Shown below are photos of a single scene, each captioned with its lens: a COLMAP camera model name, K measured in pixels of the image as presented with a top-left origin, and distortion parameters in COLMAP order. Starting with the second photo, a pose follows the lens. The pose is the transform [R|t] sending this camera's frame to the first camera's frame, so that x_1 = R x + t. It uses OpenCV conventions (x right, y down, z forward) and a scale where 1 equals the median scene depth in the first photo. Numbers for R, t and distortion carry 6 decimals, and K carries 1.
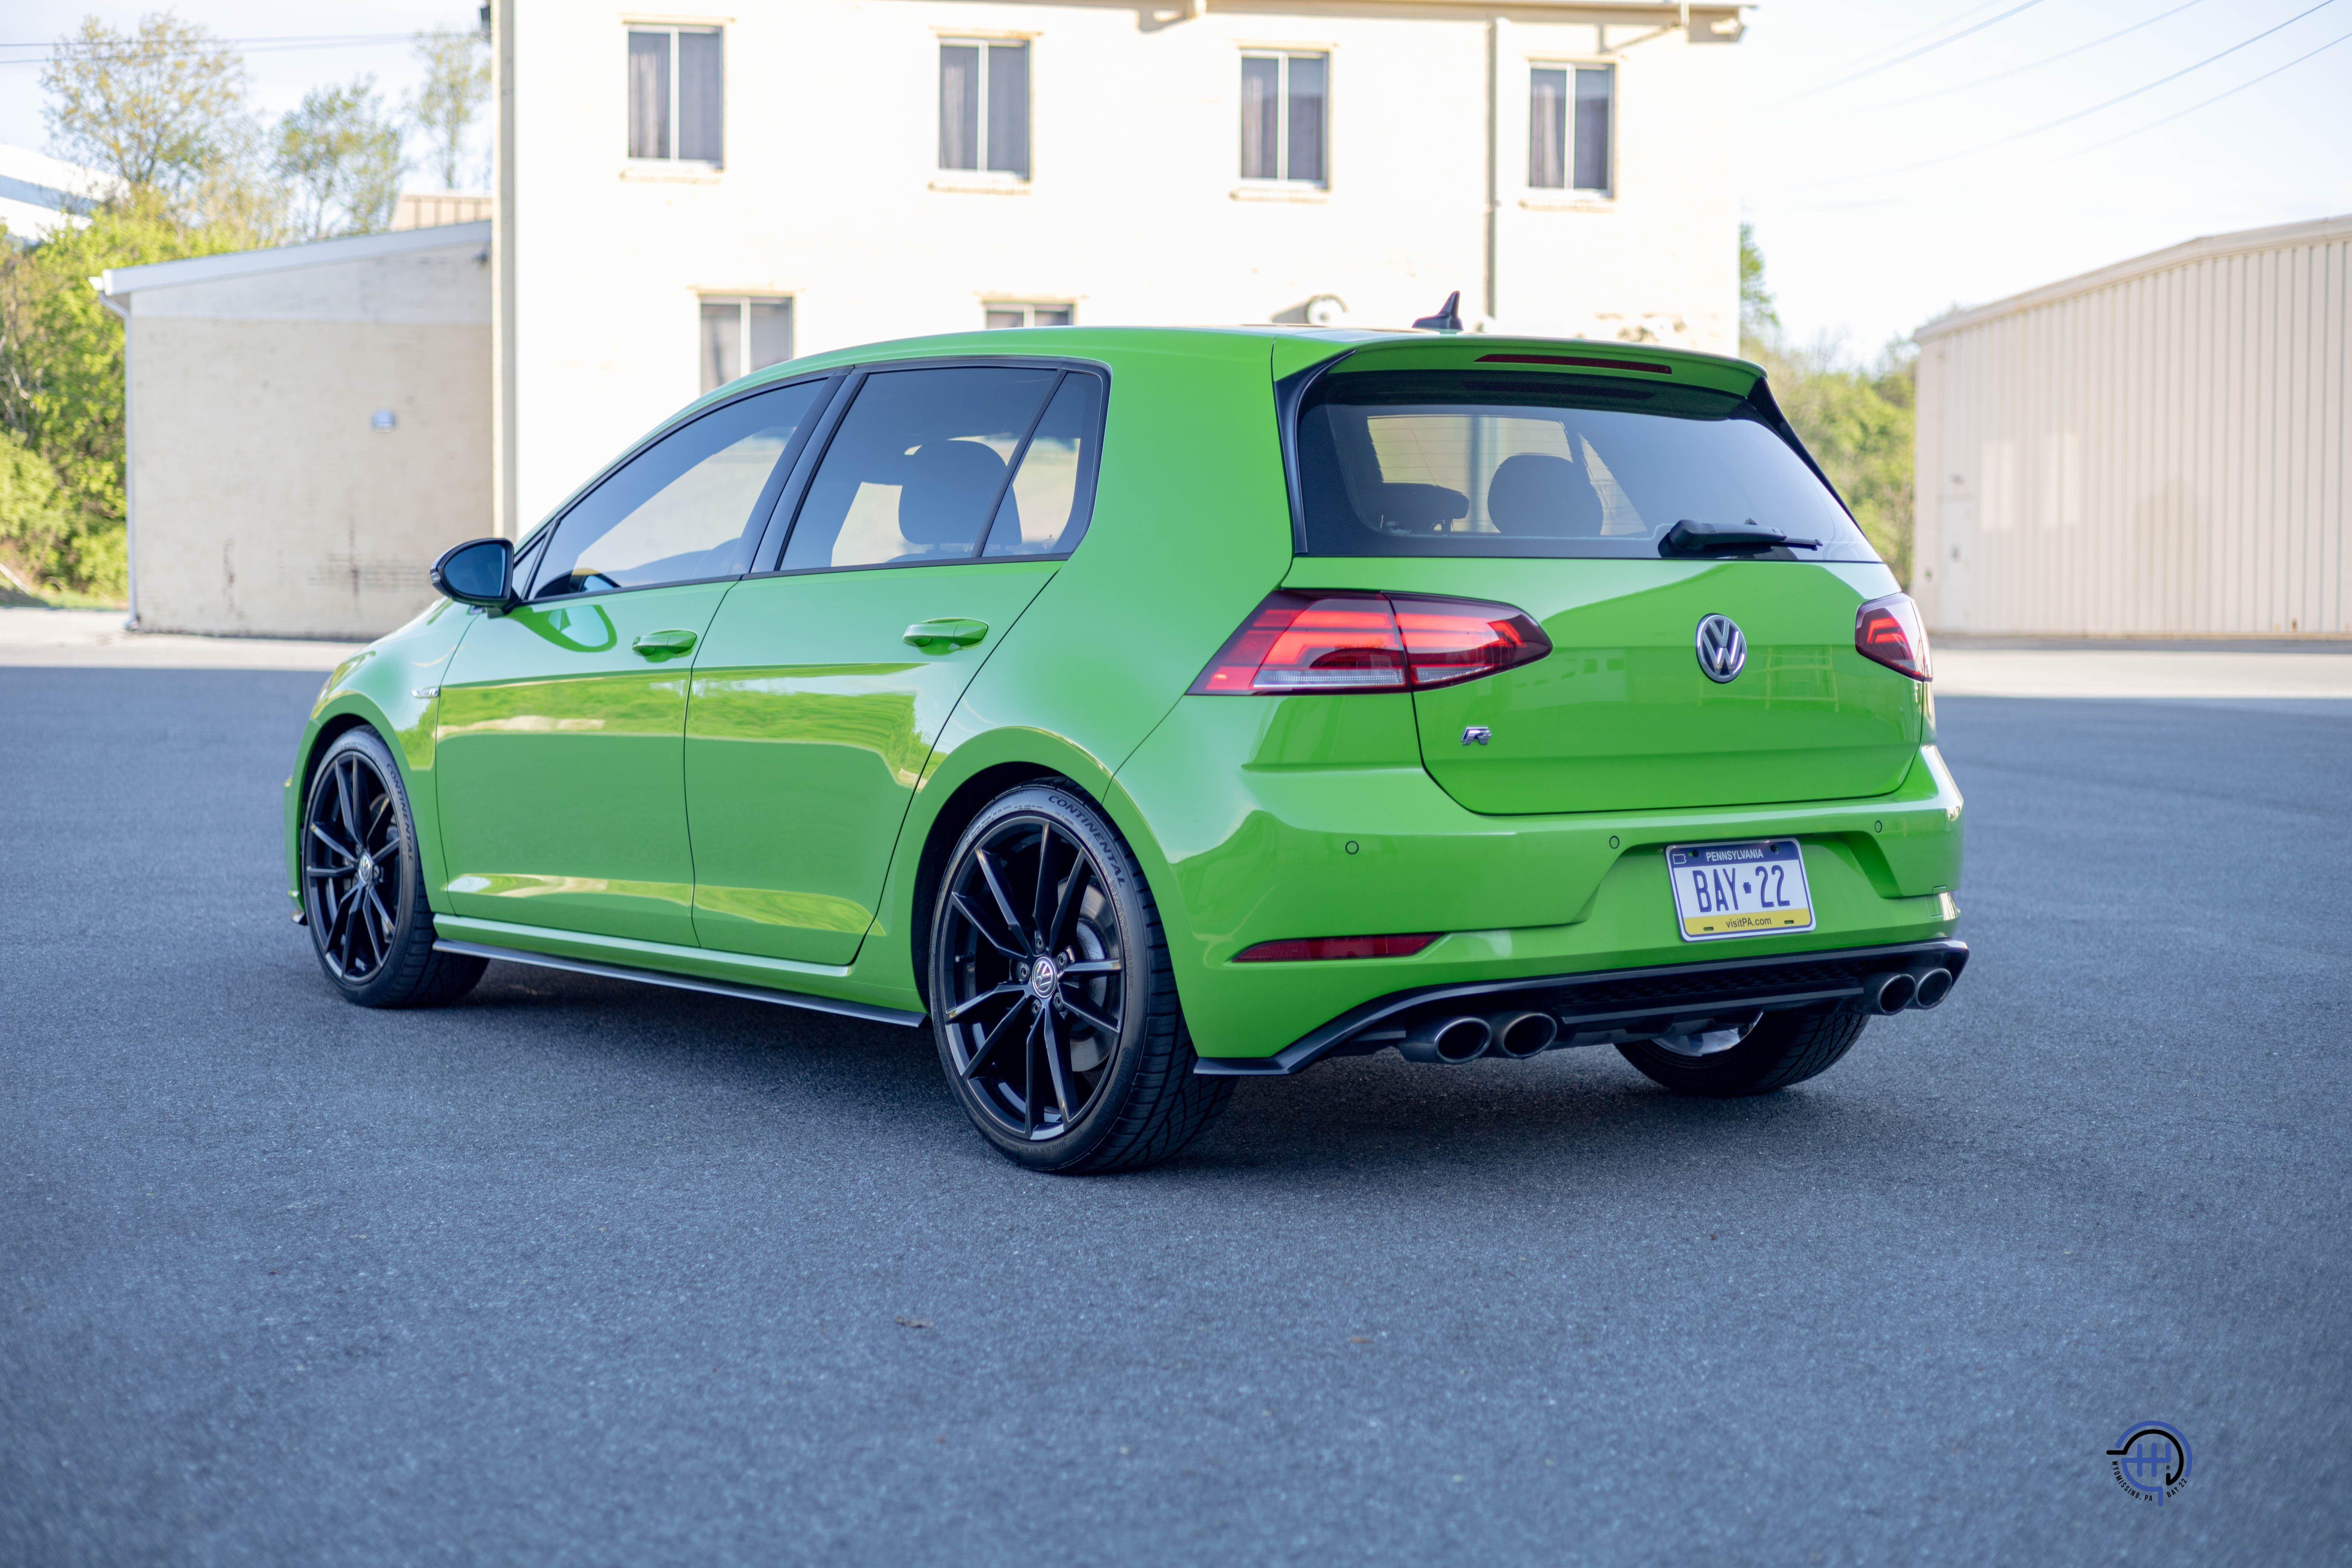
lens RADIAL K [[3308.7, 0, 1176.0], [0, 3308.7, 784.0], [0, 0, 1]] dist [0.032914, -0.050783]
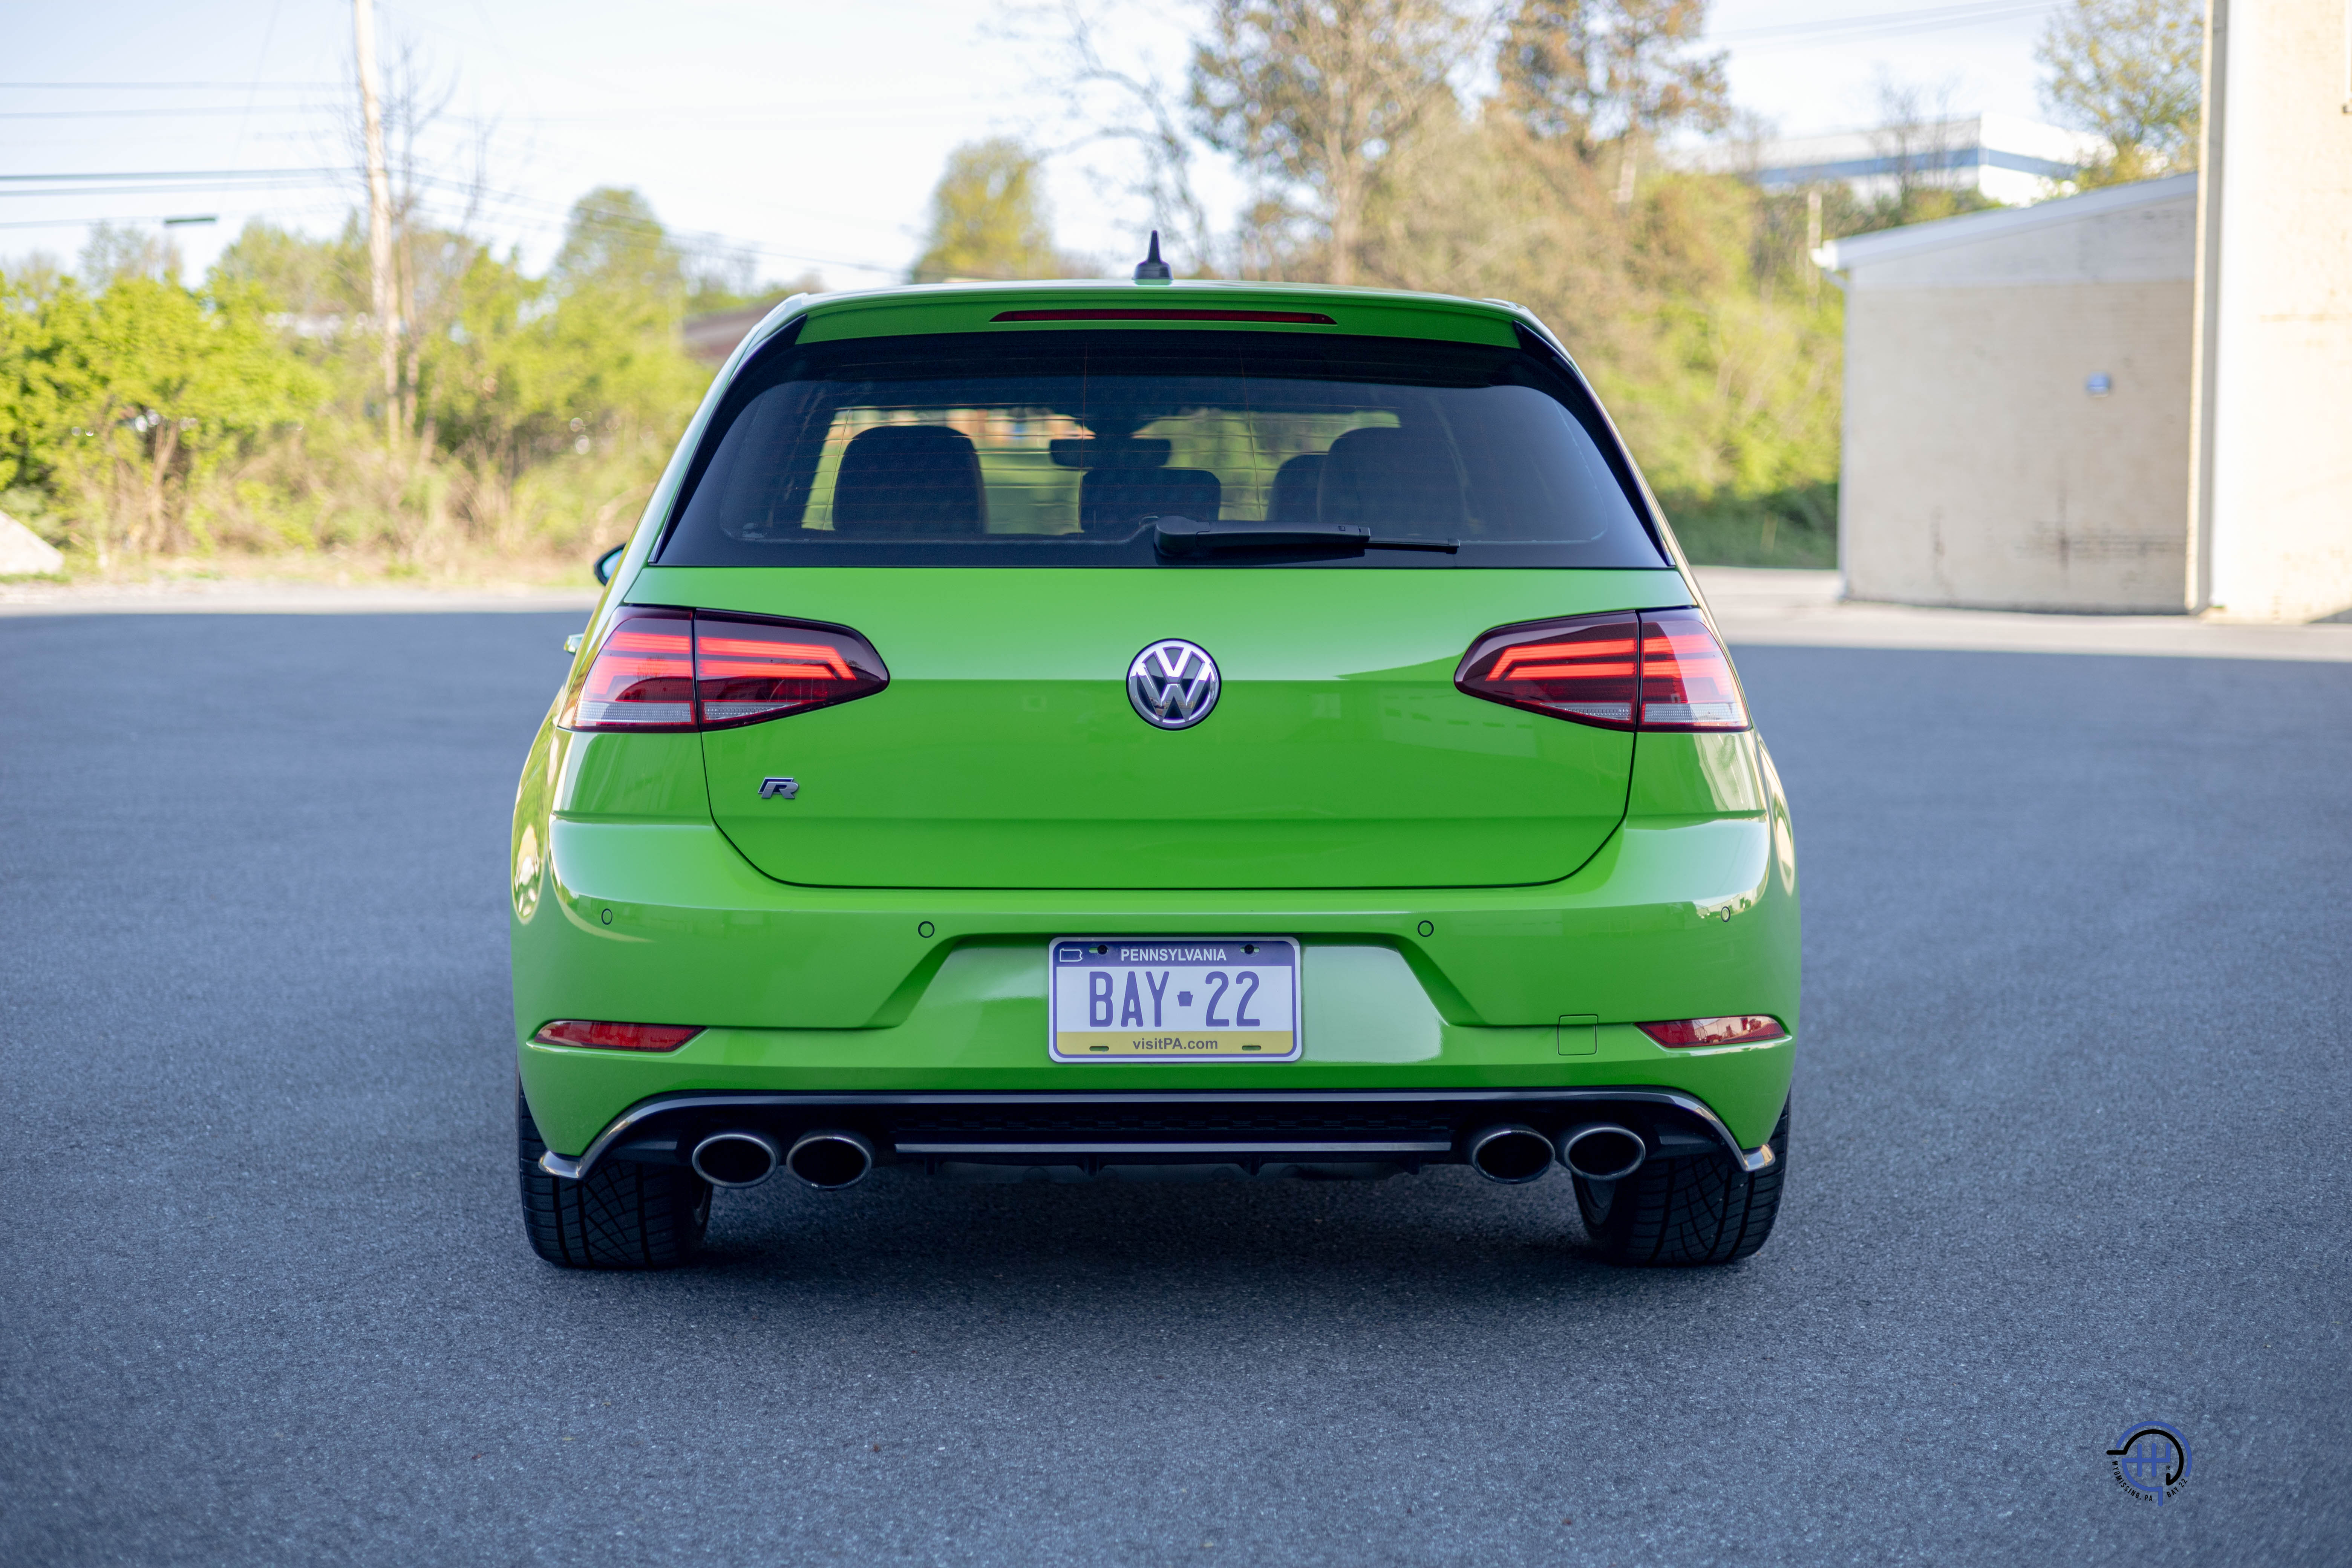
lens RADIAL K [[3308.7, 0, 1176.0], [0, 3308.7, 784.0], [0, 0, 1]] dist [0.032914, -0.050783]
pose [[0.823907, 0.039676, -0.565334, 0.594014], [-0.033610, 0.999211, 0.021145, -0.033854], [0.565727, 0.001580, 0.824591, 0.365051]]
